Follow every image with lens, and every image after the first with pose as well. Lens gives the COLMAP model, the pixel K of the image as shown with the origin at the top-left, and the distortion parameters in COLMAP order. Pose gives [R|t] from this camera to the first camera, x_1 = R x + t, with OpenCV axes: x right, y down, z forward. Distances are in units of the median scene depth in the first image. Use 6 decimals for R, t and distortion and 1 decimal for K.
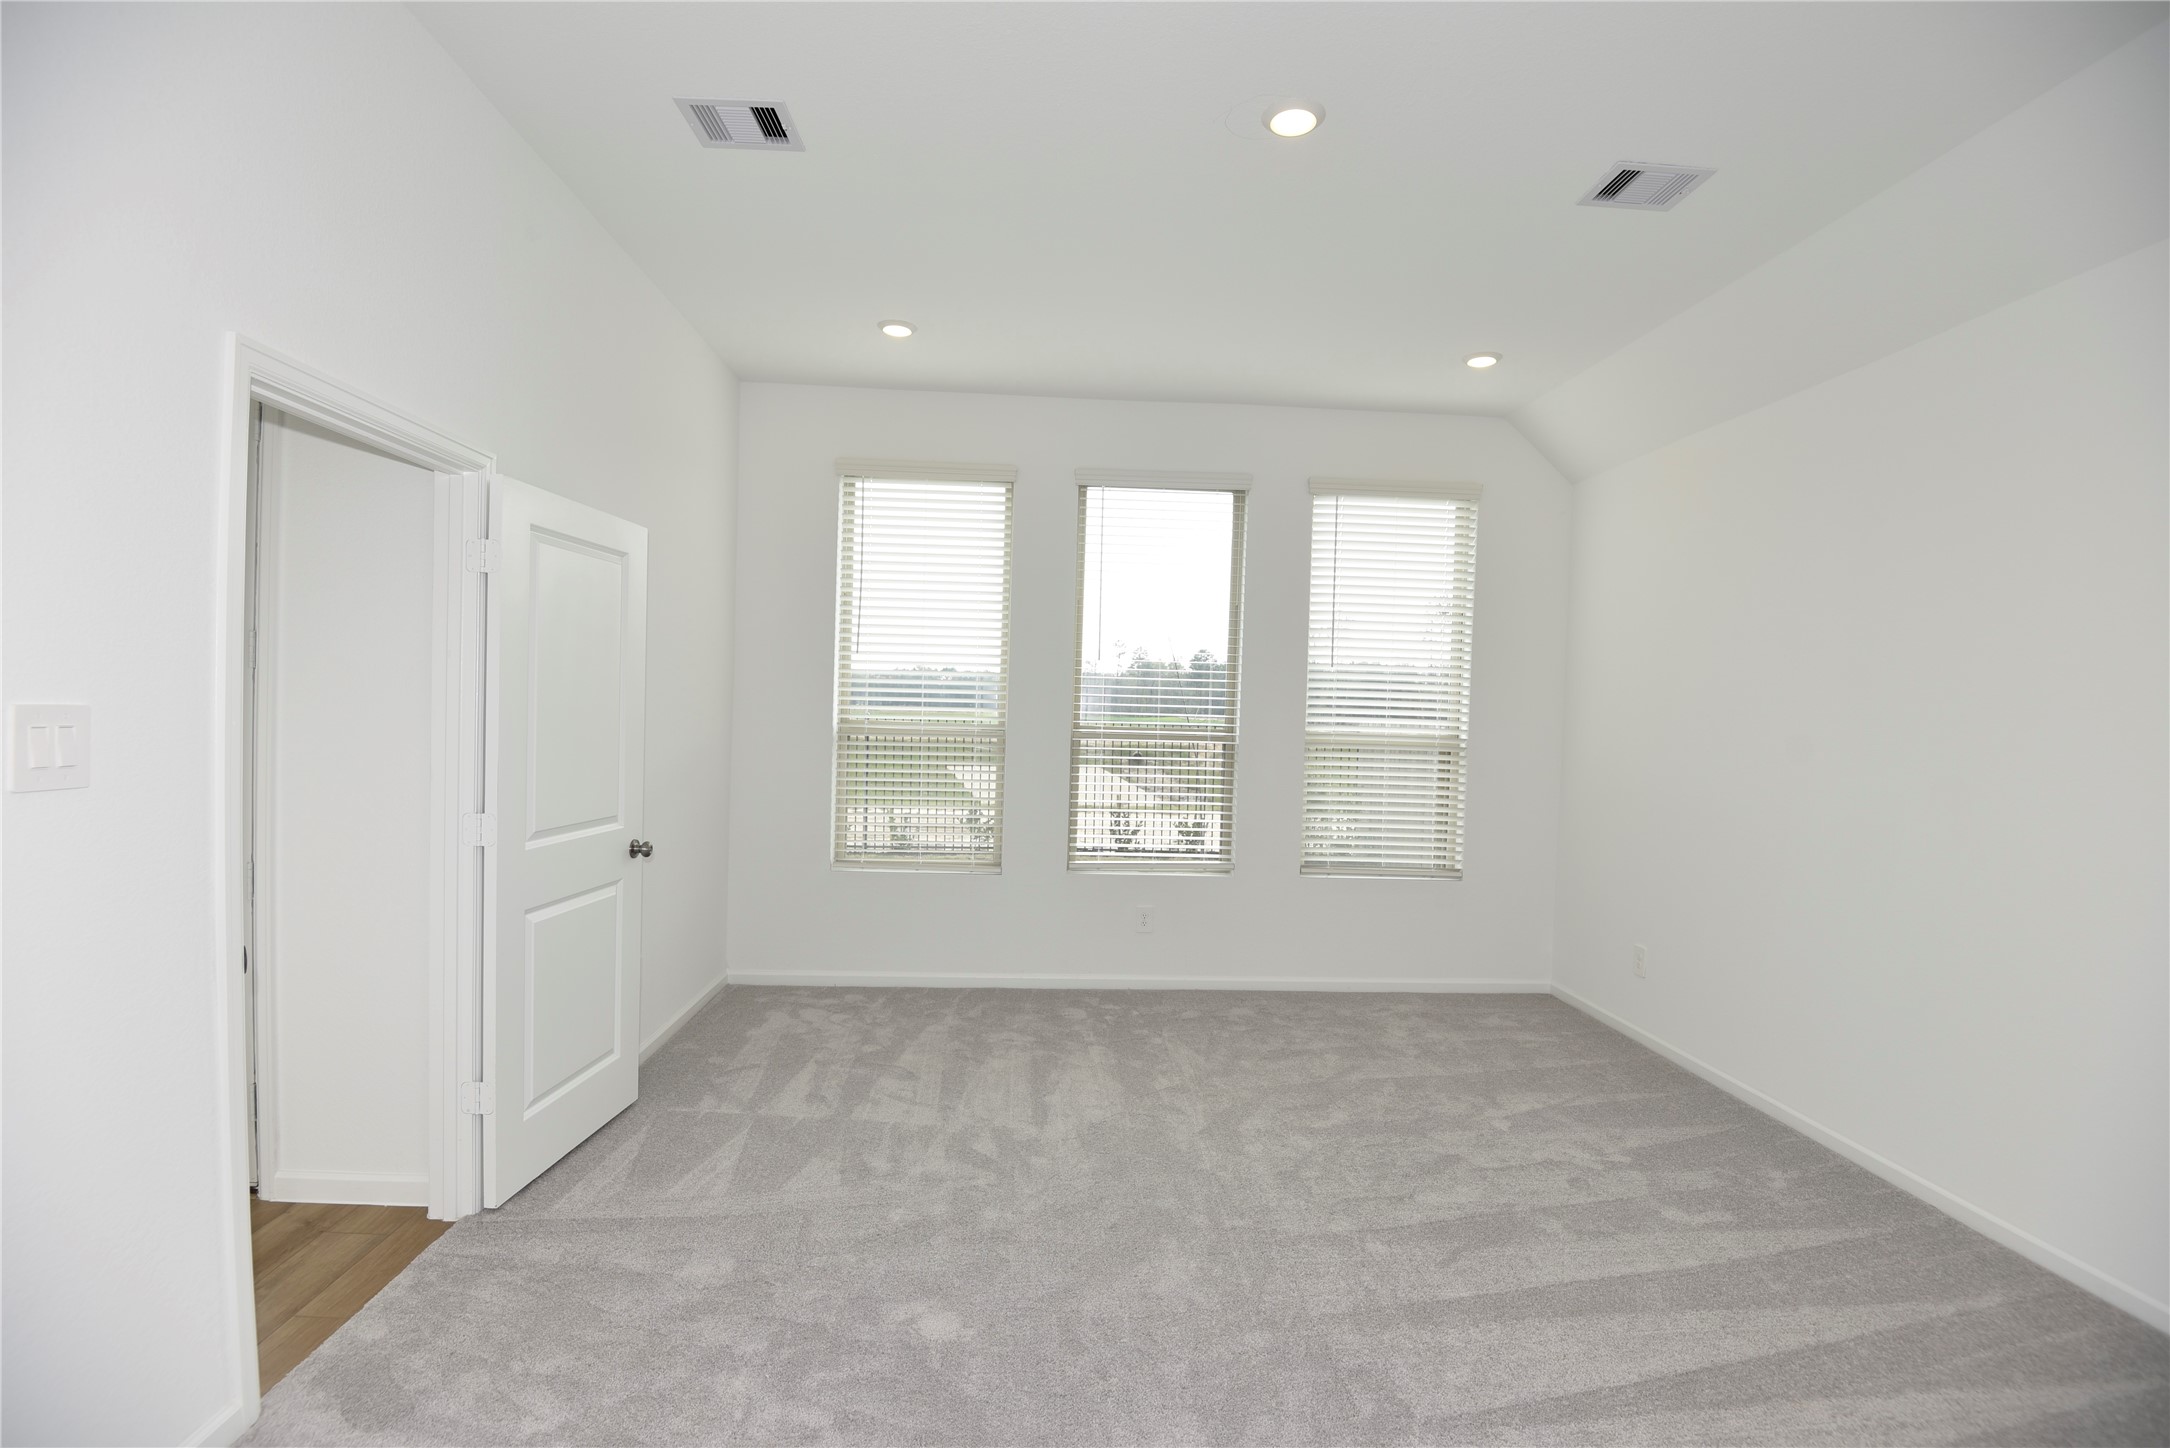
lens RADIAL K [[1016.2, 0, 1095.6], [0, 1016.2, 726.2], [0, 0, 1]] dist [-0.025874, -0.006193]
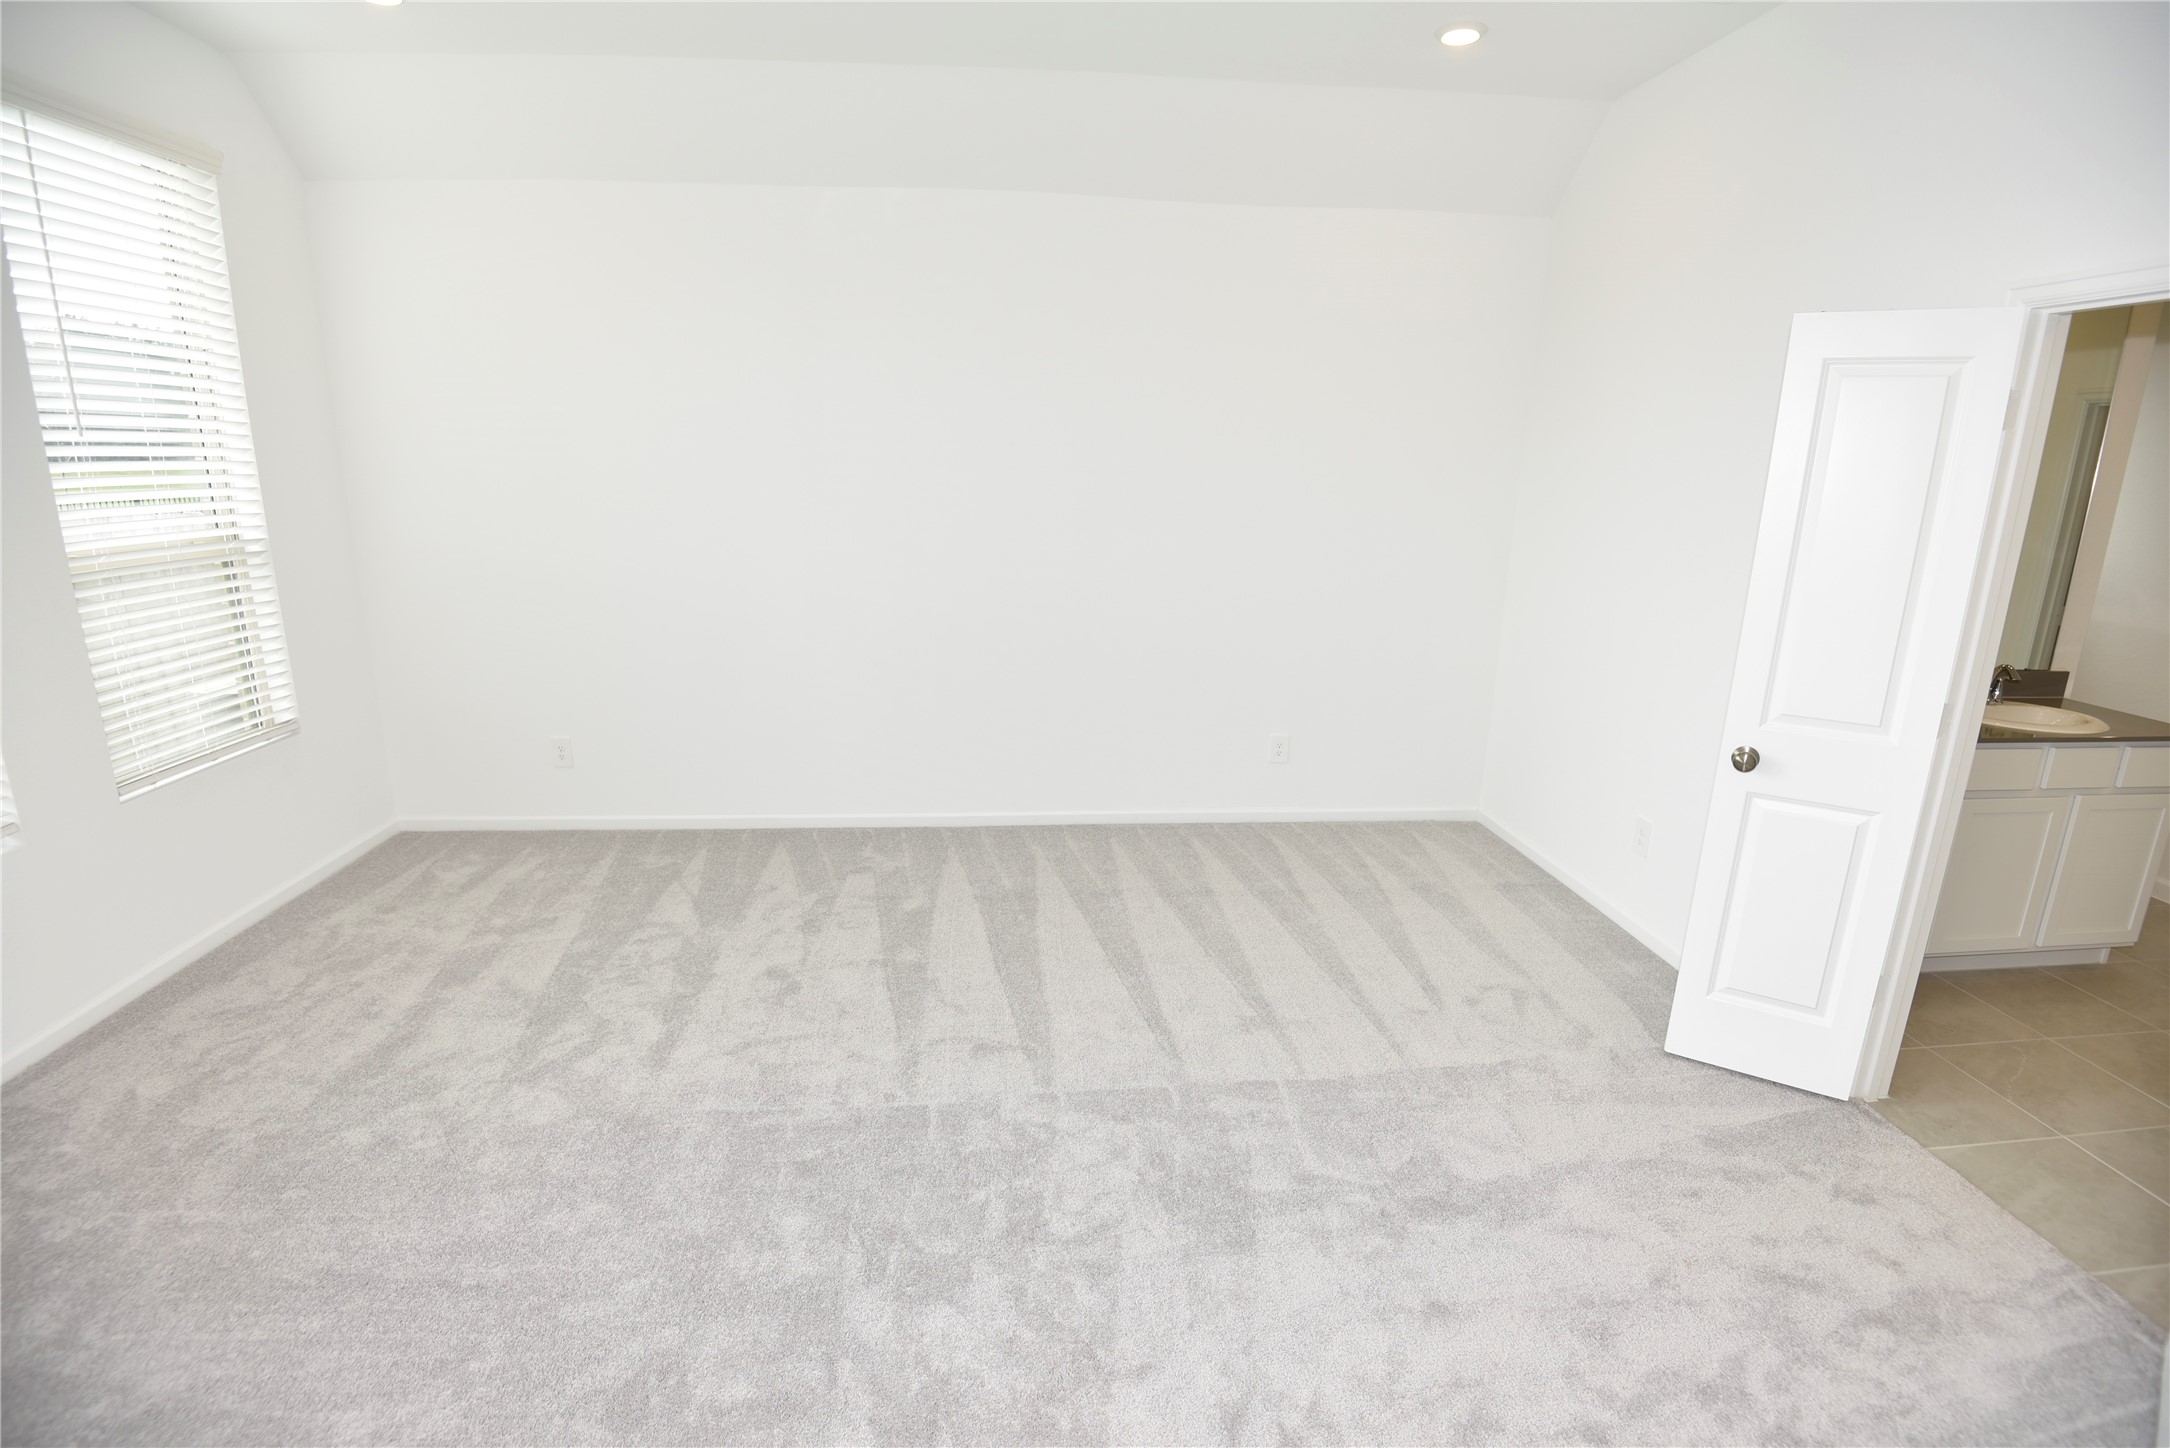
lens RADIAL K [[1016.2, 0, 1082.8], [0, 1016.2, 725.4], [0, 0, 1]] dist [-0.025874, -0.006193]
pose [[-0.016048, -0.273844, 0.961640, -0.493040], [0.003238, 0.961745, 0.273928, -0.071929], [-0.999866, 0.007509, -0.014547, 0.629626]]
